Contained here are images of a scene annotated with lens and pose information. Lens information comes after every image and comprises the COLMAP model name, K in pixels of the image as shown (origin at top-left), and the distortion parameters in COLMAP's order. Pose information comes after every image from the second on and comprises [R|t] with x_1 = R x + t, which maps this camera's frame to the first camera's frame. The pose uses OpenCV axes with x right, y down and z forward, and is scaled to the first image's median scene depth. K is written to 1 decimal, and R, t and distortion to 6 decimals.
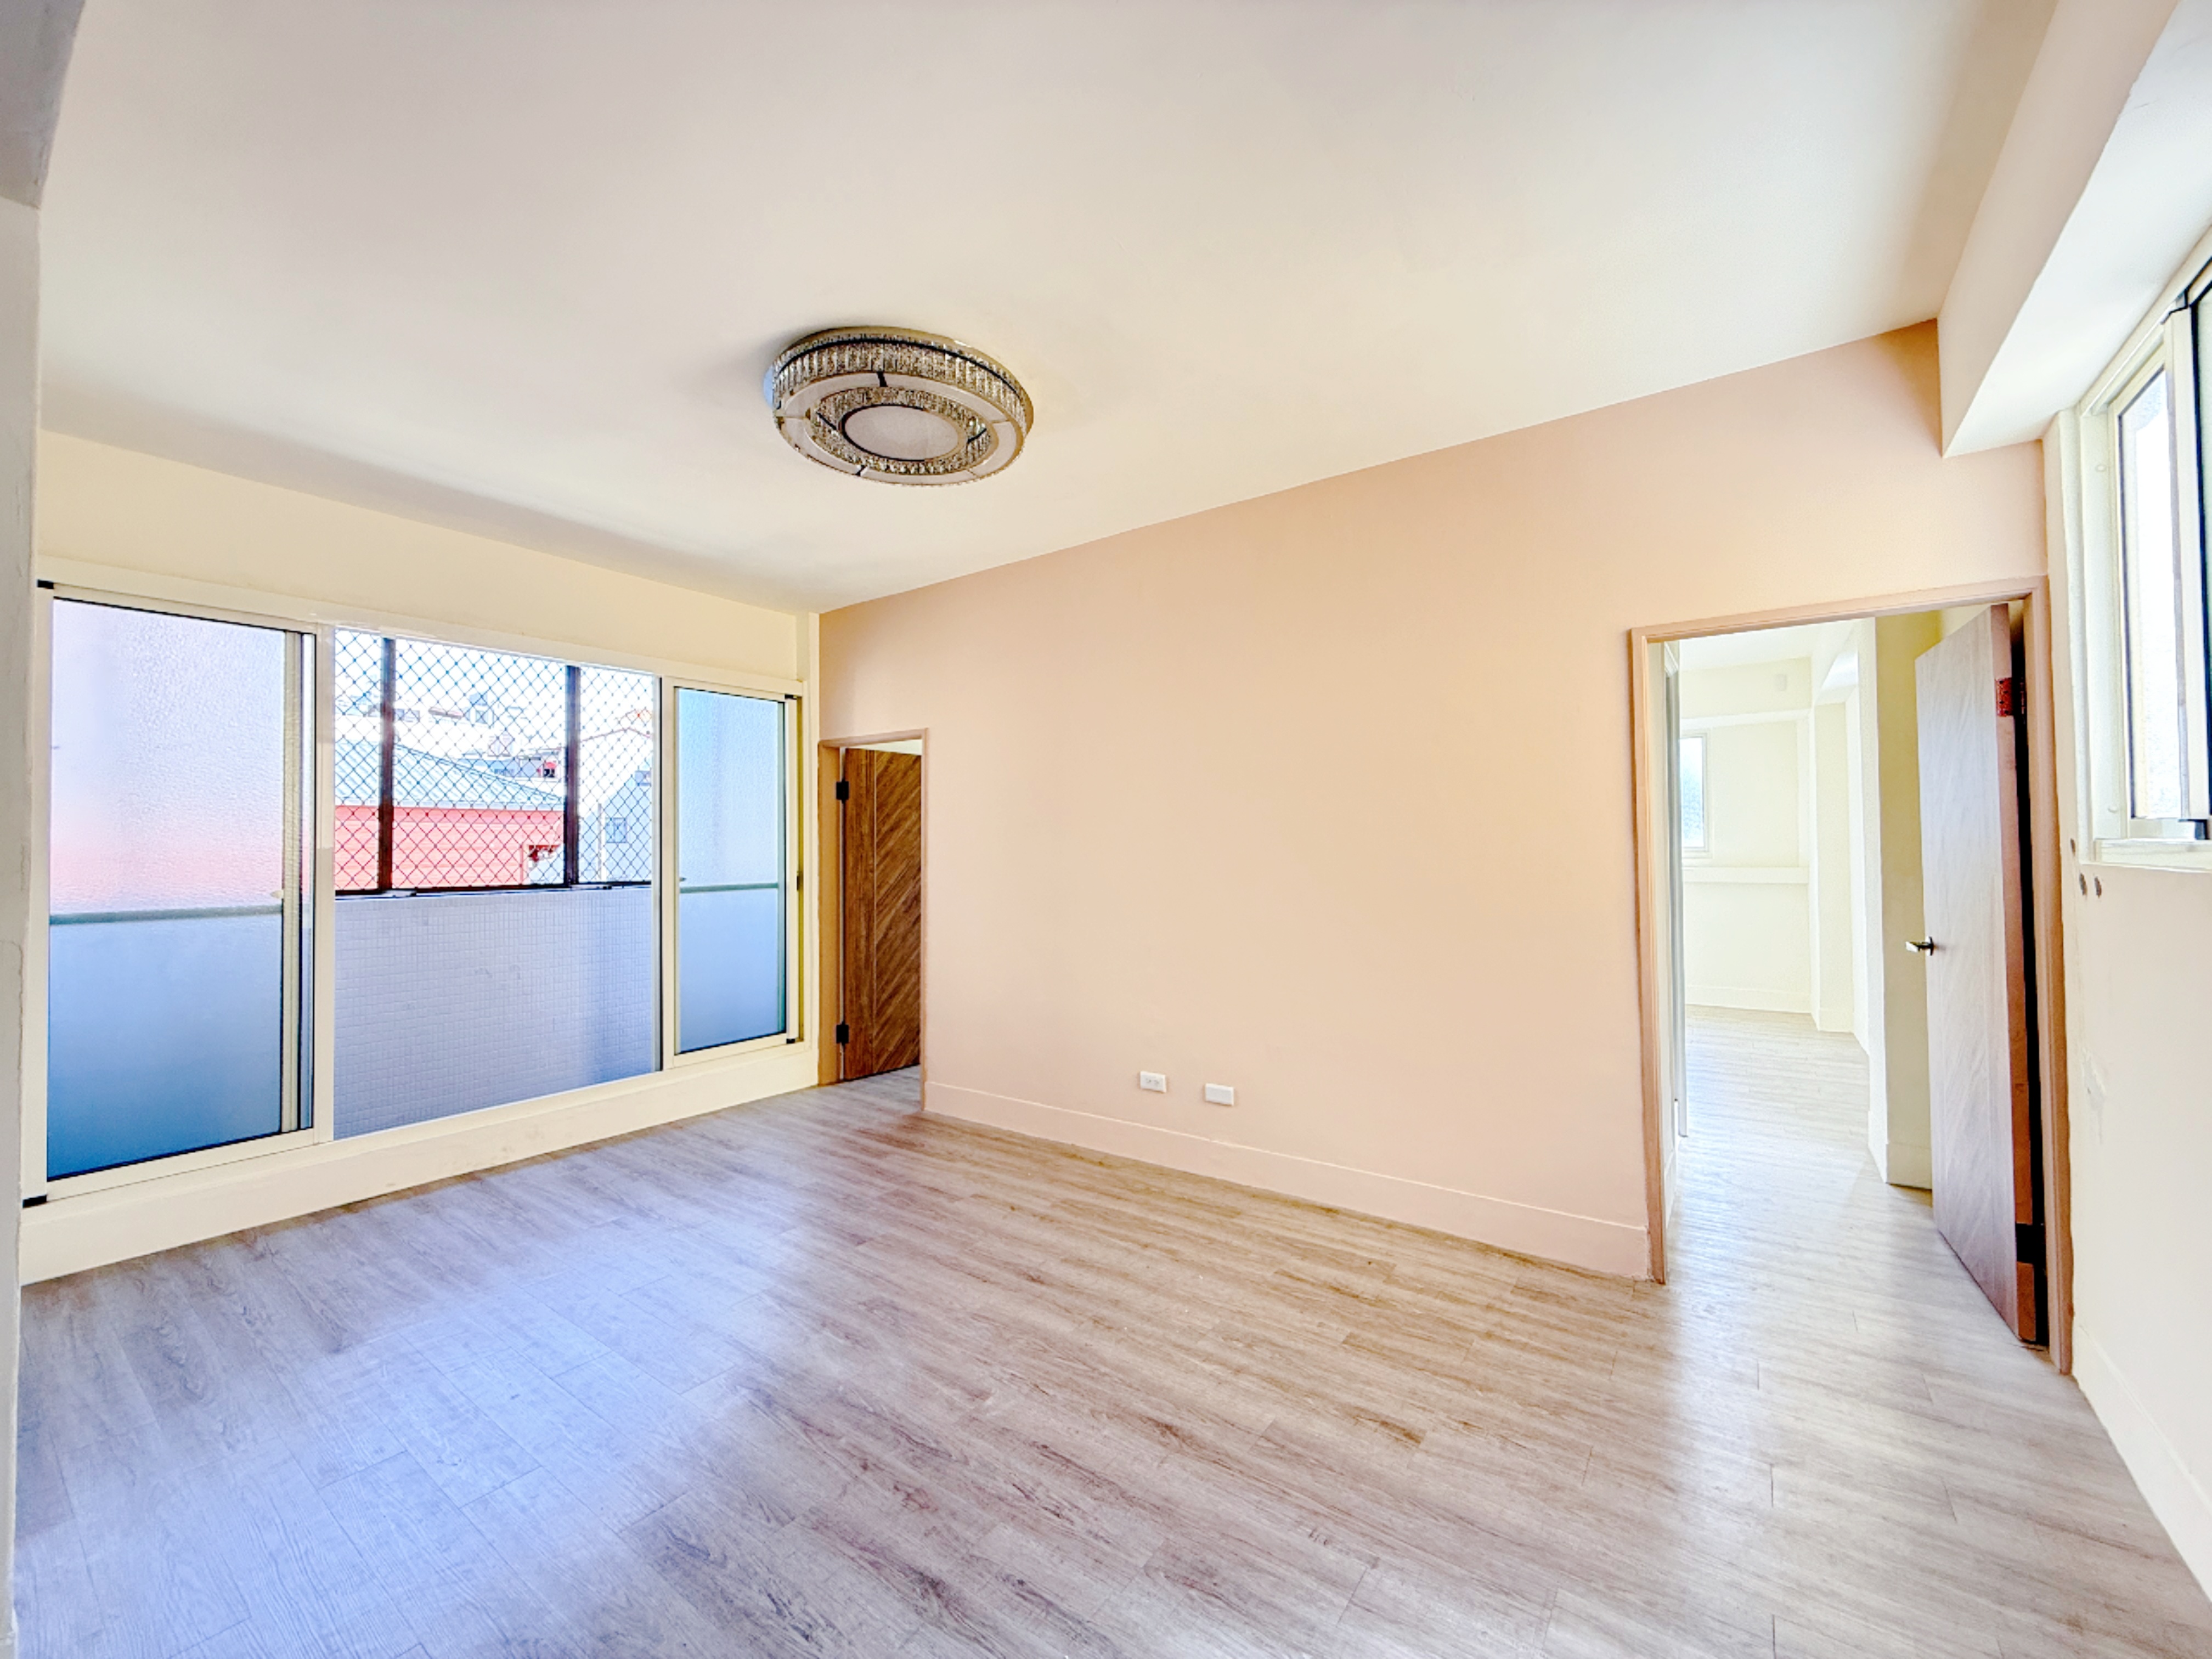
lens RADIAL K [[888.6, 0, 1113.3], [0, 888.6, 843.1], [0, 0, 1]] dist [0.007460, -0.000256]
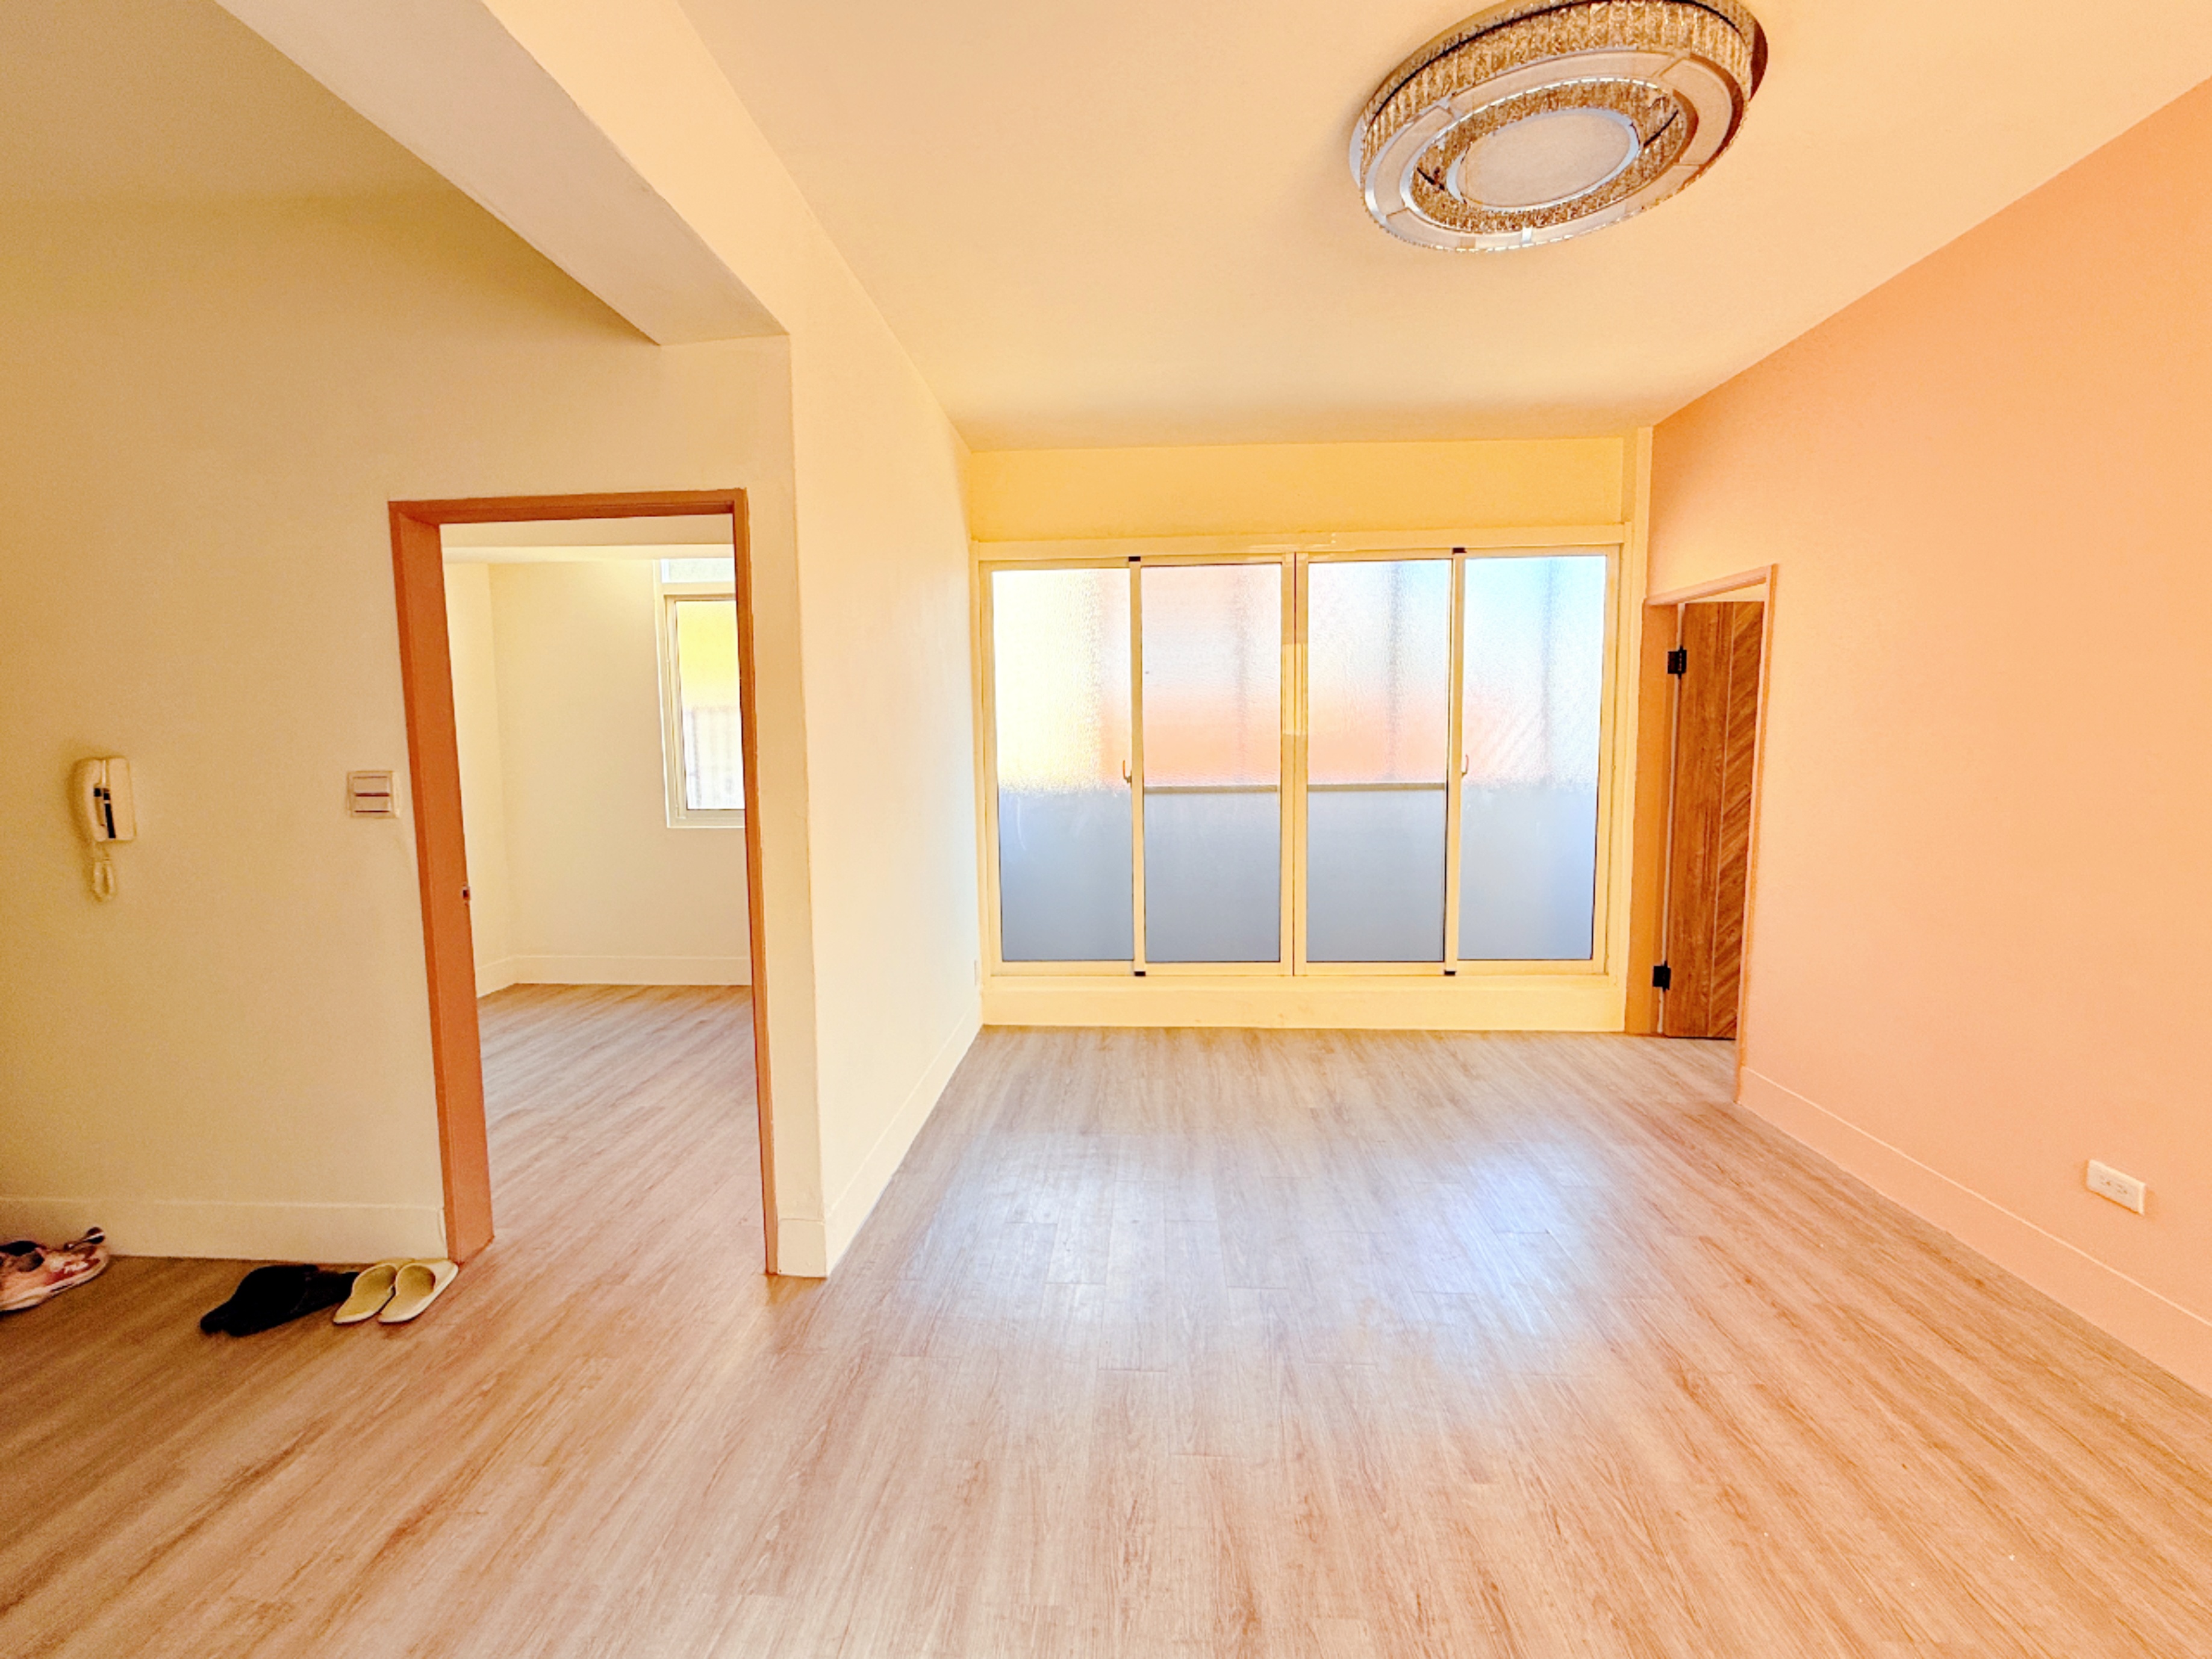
lens RADIAL K [[971.8, 0, 1088.5], [0, 971.8, 851.3], [0, 0, 1]] dist [0.001655, 0.000004]
pose [[0.530057, 0.099062, -0.842156, 0.236769], [0.016345, 0.991775, 0.126948, -0.021375], [0.847804, -0.081055, 0.524078, 0.225455]]
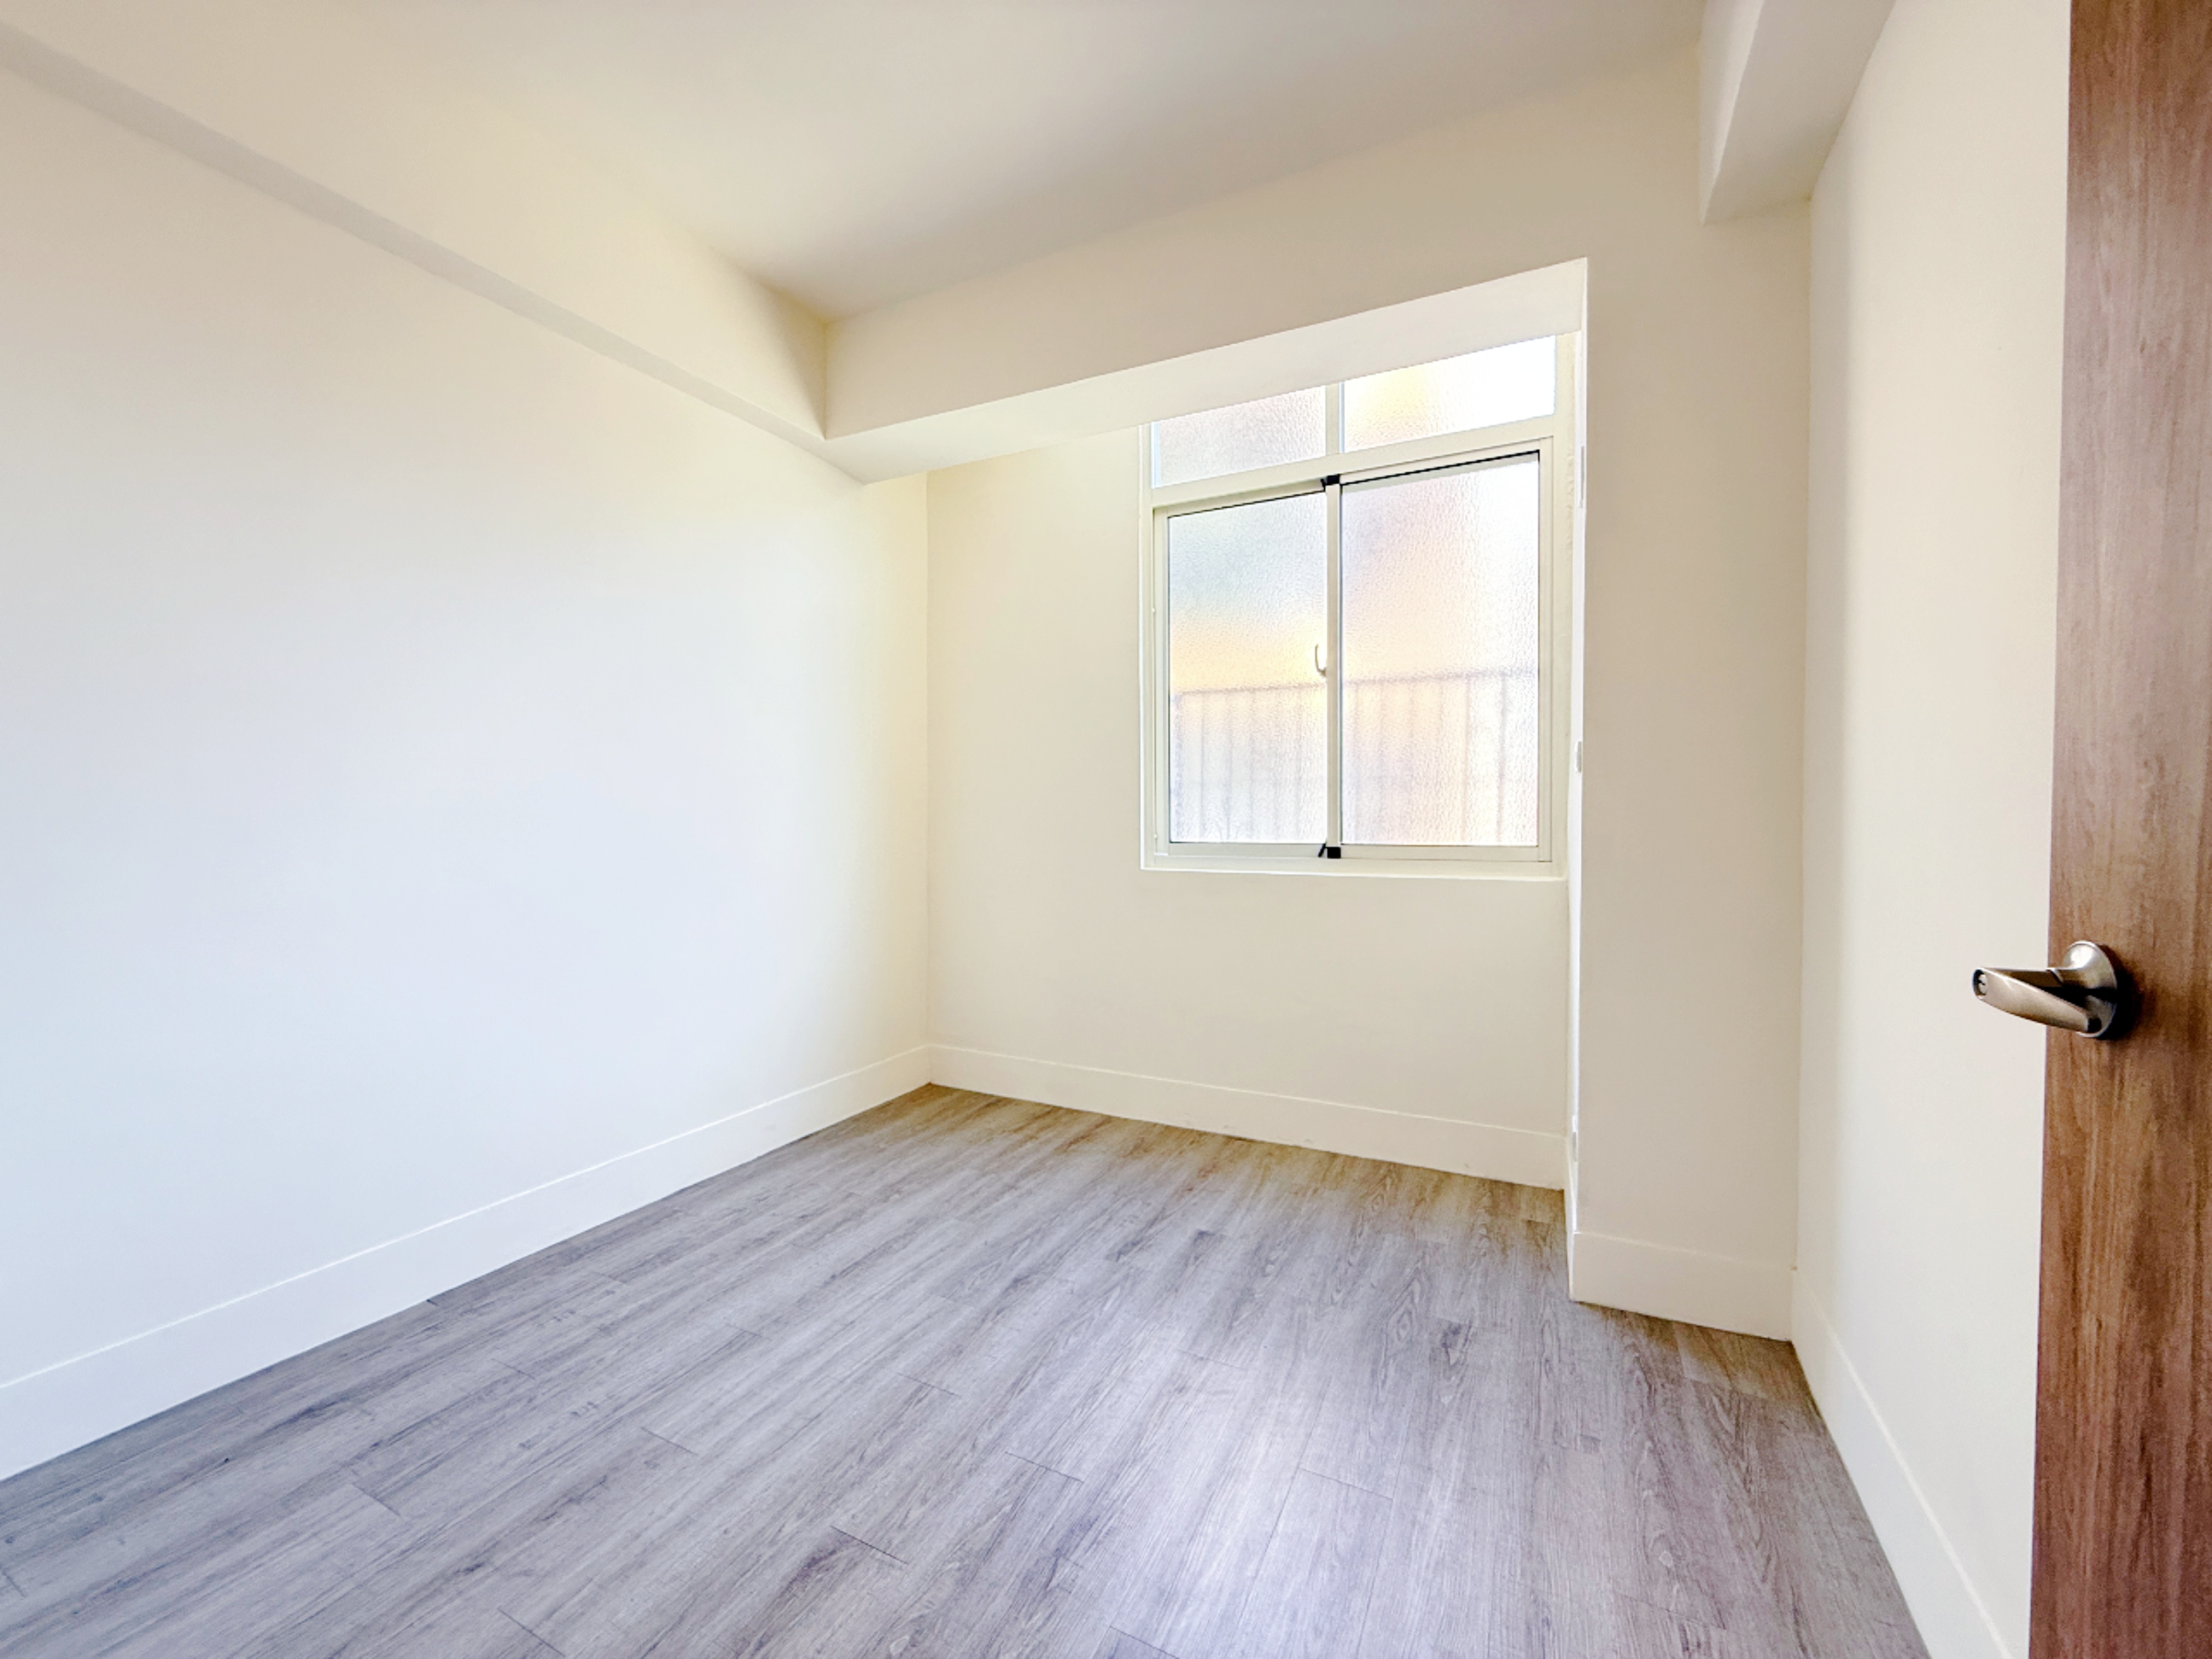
lens RADIAL K [[888.6, 0, 1103.0], [0, 888.6, 835.9], [0, 0, 1]] dist [0.007460, -0.000256]
pose [[0.158712, 0.036891, -0.986636, -0.653227], [0.020185, 0.998972, 0.040599, 0.064750], [0.987119, -0.026359, 0.157804, 0.301713]]
